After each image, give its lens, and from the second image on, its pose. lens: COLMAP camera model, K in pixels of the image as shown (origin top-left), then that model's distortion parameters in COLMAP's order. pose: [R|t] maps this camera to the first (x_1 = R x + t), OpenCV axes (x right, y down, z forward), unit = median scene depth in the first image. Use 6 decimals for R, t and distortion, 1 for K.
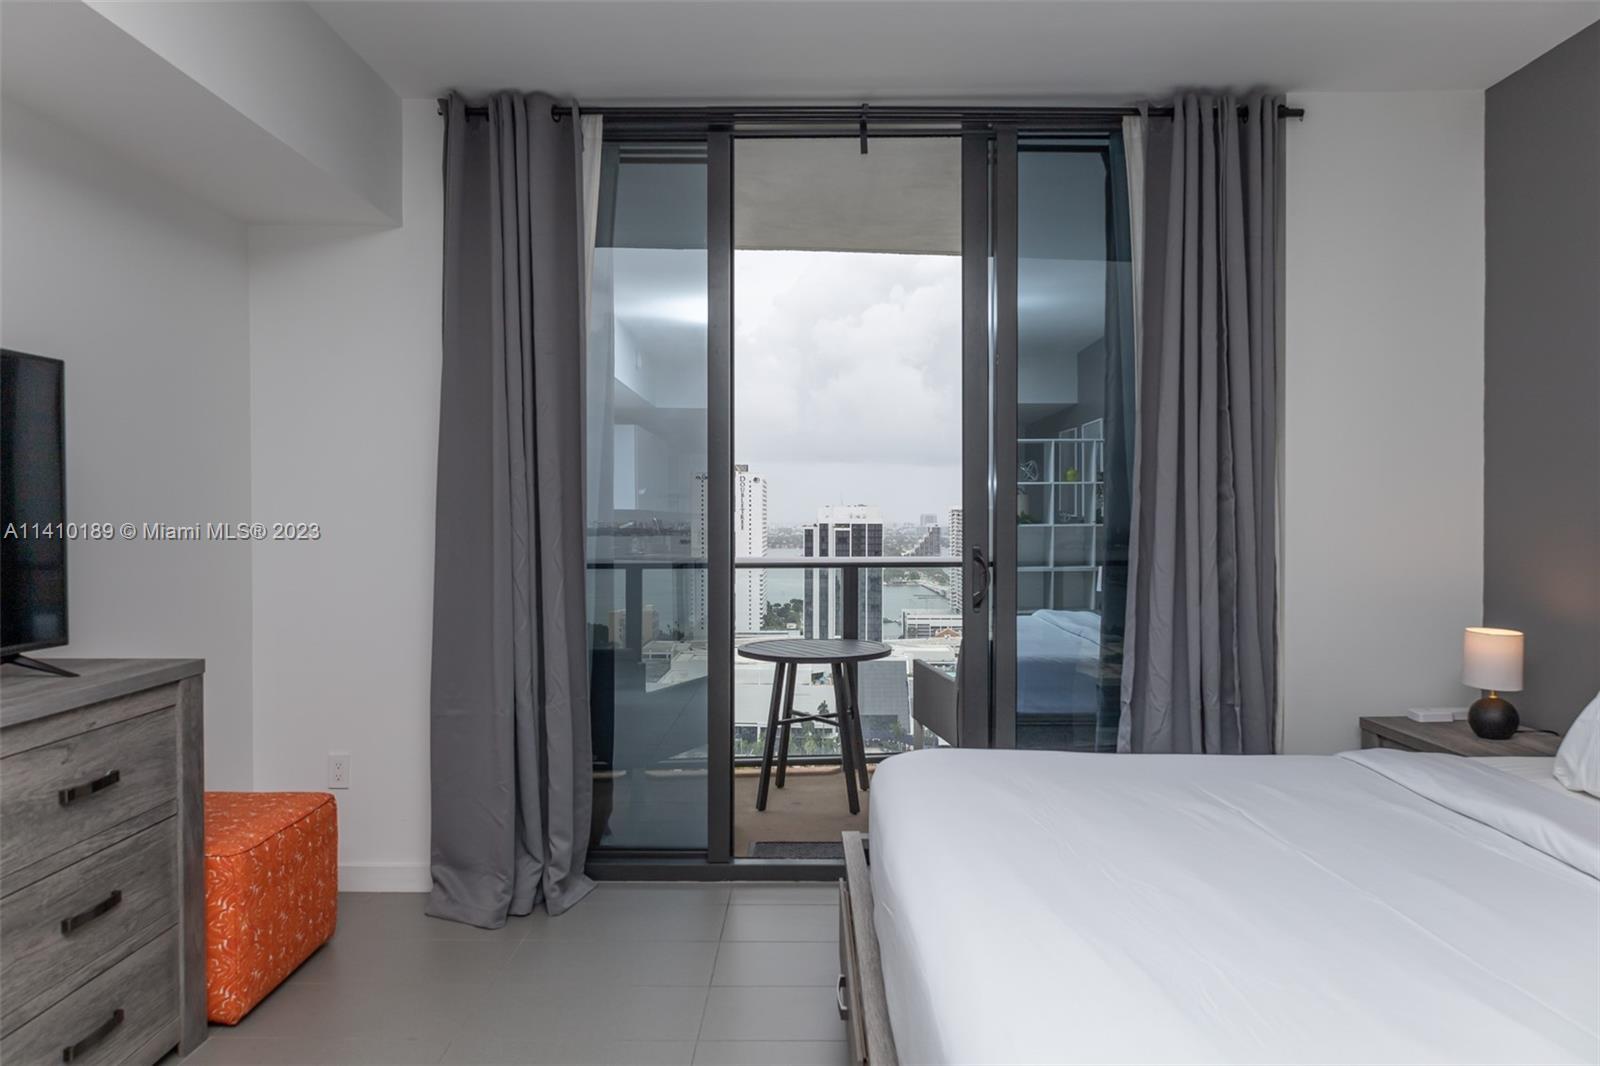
lens RADIAL K [[1032.2, 0, 806.4], [0, 1032.2, 531.7], [0, 0, 1]] dist [0.001305, -0.000237]
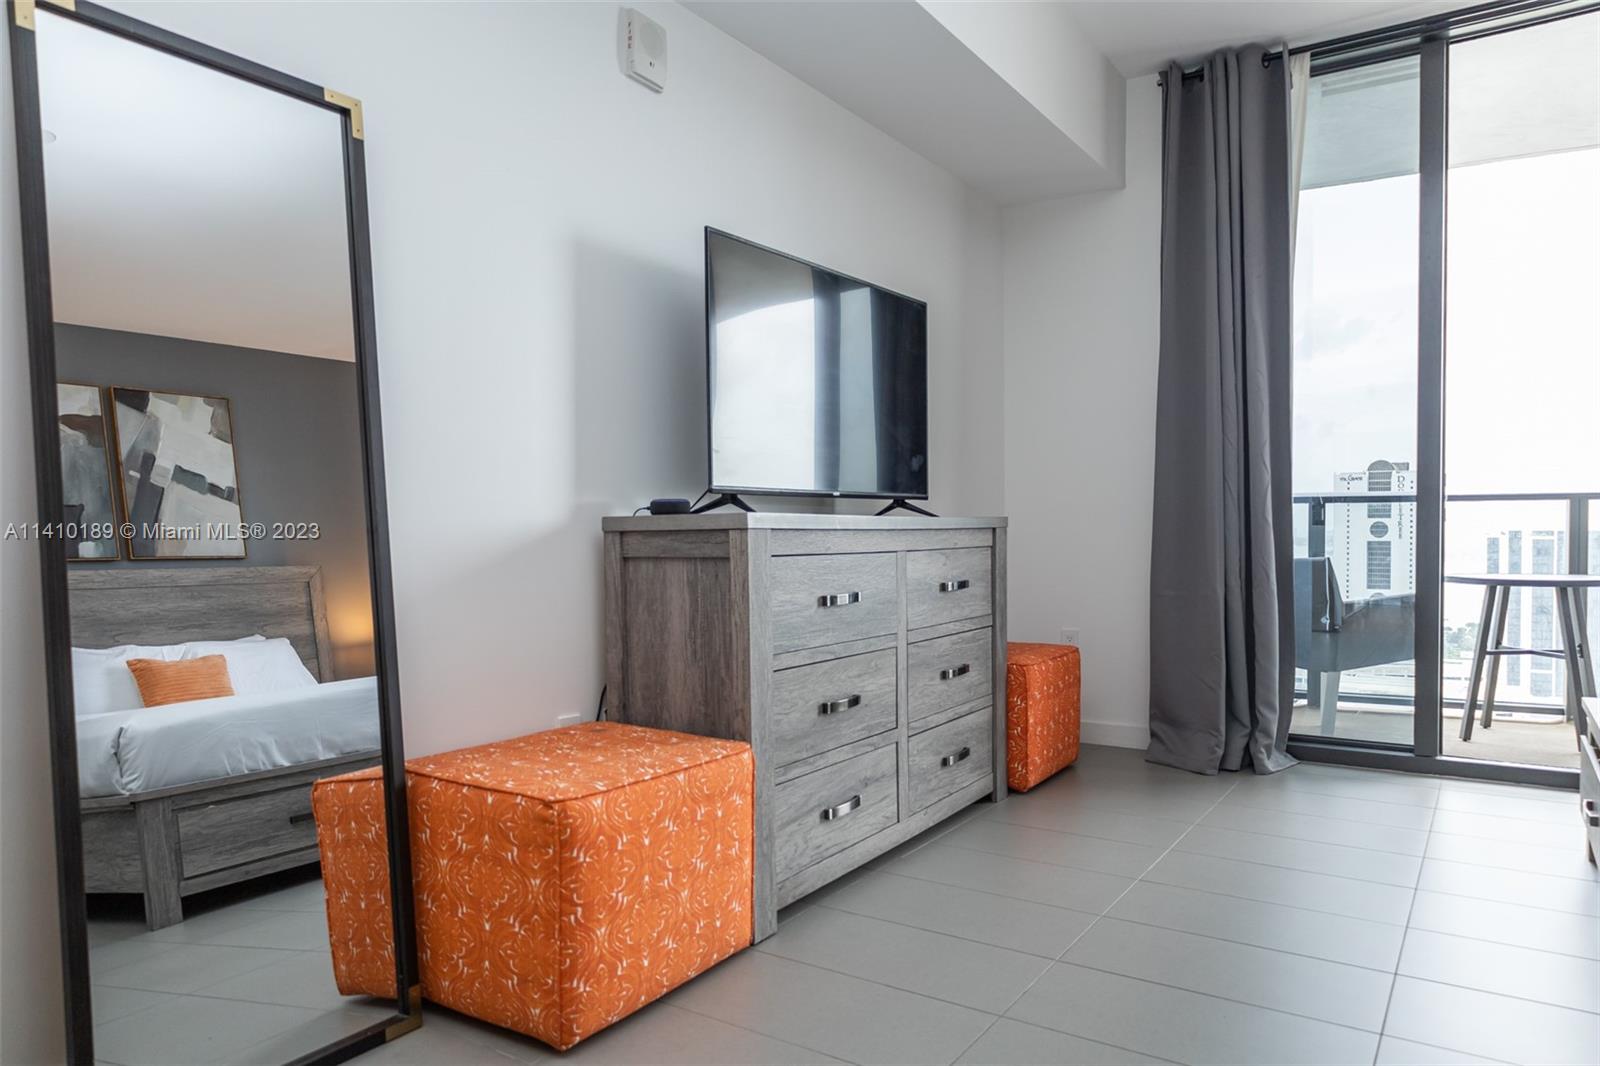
lens RADIAL K [[1066.4, 0, 808.5], [0, 1066.4, 551.3], [0, 0, 1]] dist [0.002487, 0.003036]
pose [[0.843391, 0.007060, -0.537254, -0.036522], [-0.003040, 0.999960, 0.008368, 0.116408], [0.537291, -0.005424, 0.843379, -0.239691]]
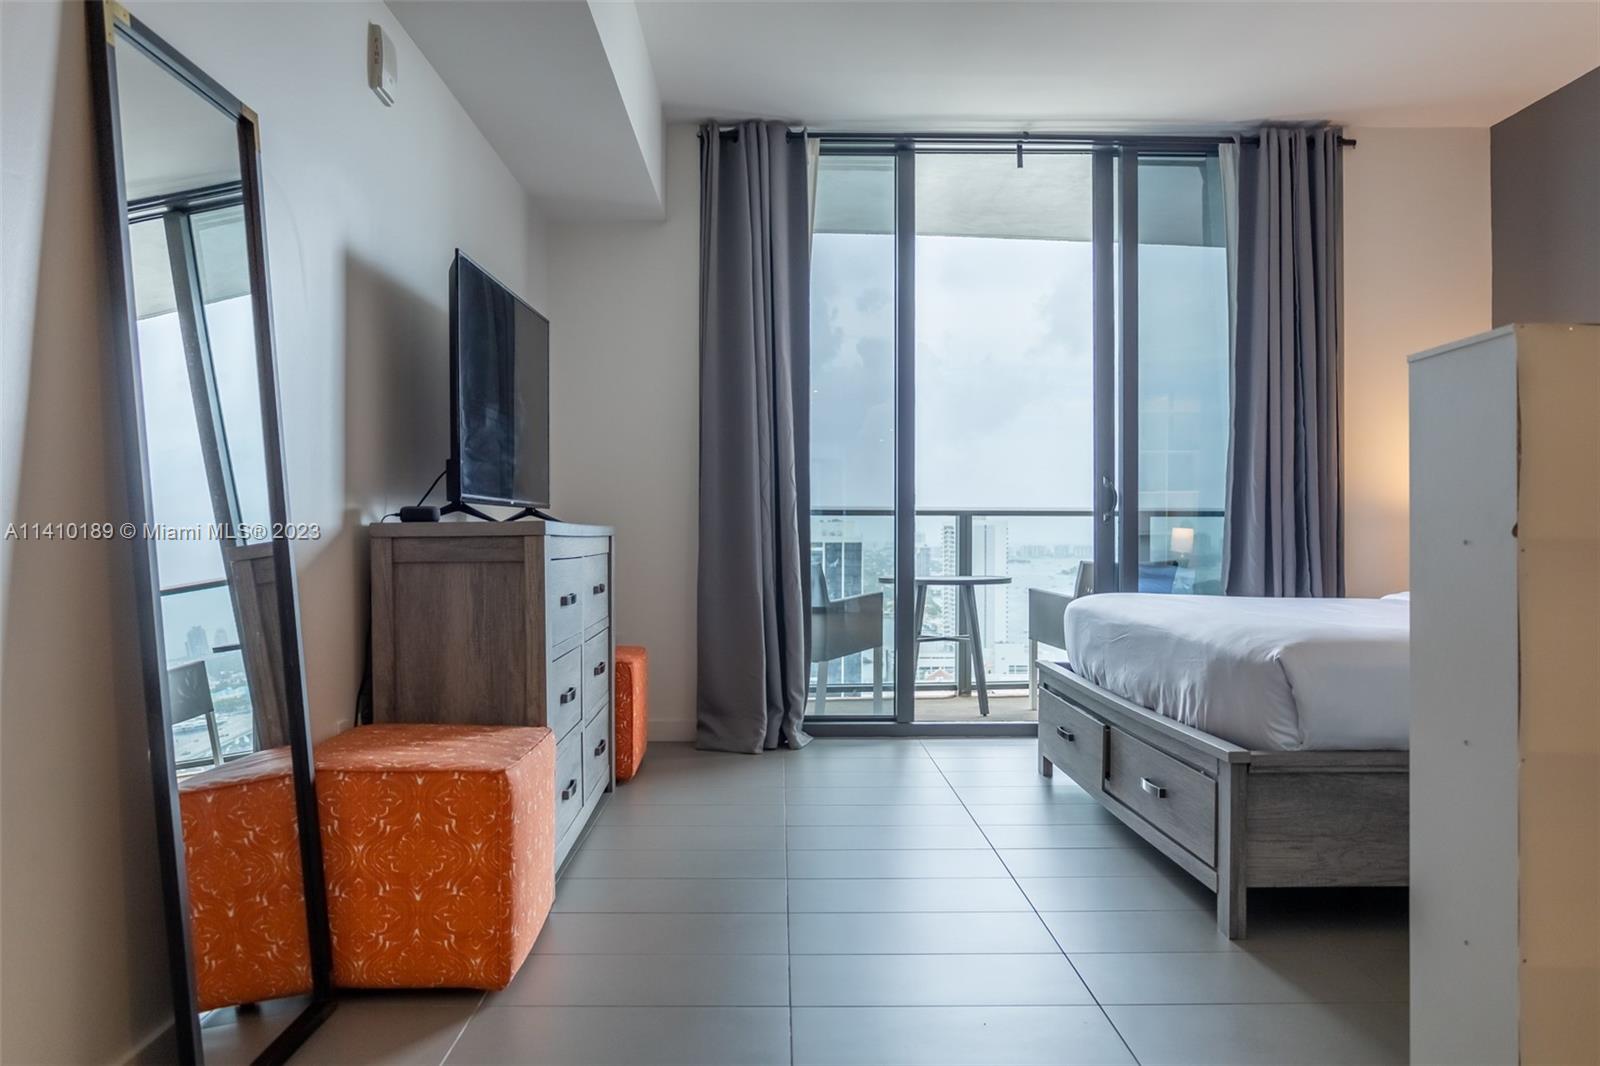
lens RADIAL K [[1273.3, 0, 800.8], [0, 1273.3, 538.6], [0, 0, 1]] dist [-0.007354, -0.000261]
pose [[0.999505, -0.000364, 0.031448, -0.279938], [0.000790, 0.999908, -0.013544, 0.122711], [-0.031440, 0.013563, 0.999414, -0.595811]]
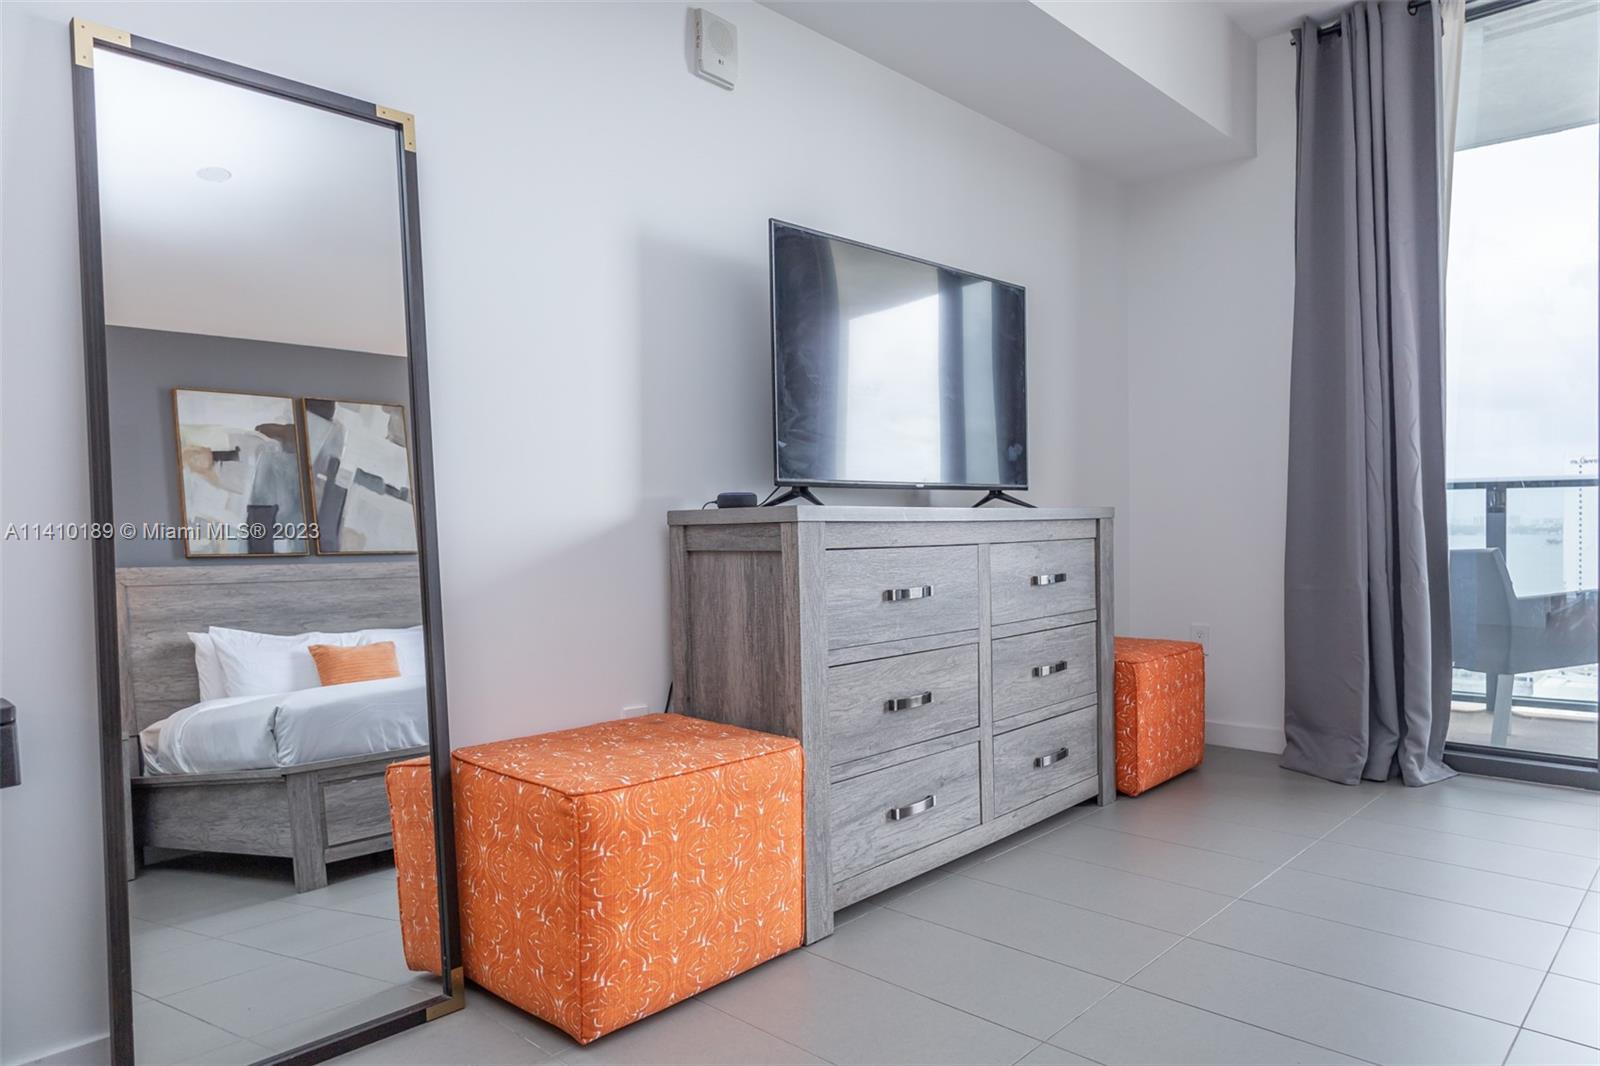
lens RADIAL K [[1034.3, 0, 809.2], [0, 1034.3, 538.8], [0, 0, 1]] dist [0.003044, 0.000957]
pose [[0.738328, 0.000199, -0.674442, 0.008221], [0.002652, 0.999991, 0.003197, 0.116532], [0.674437, -0.004149, 0.738321, -0.161706]]
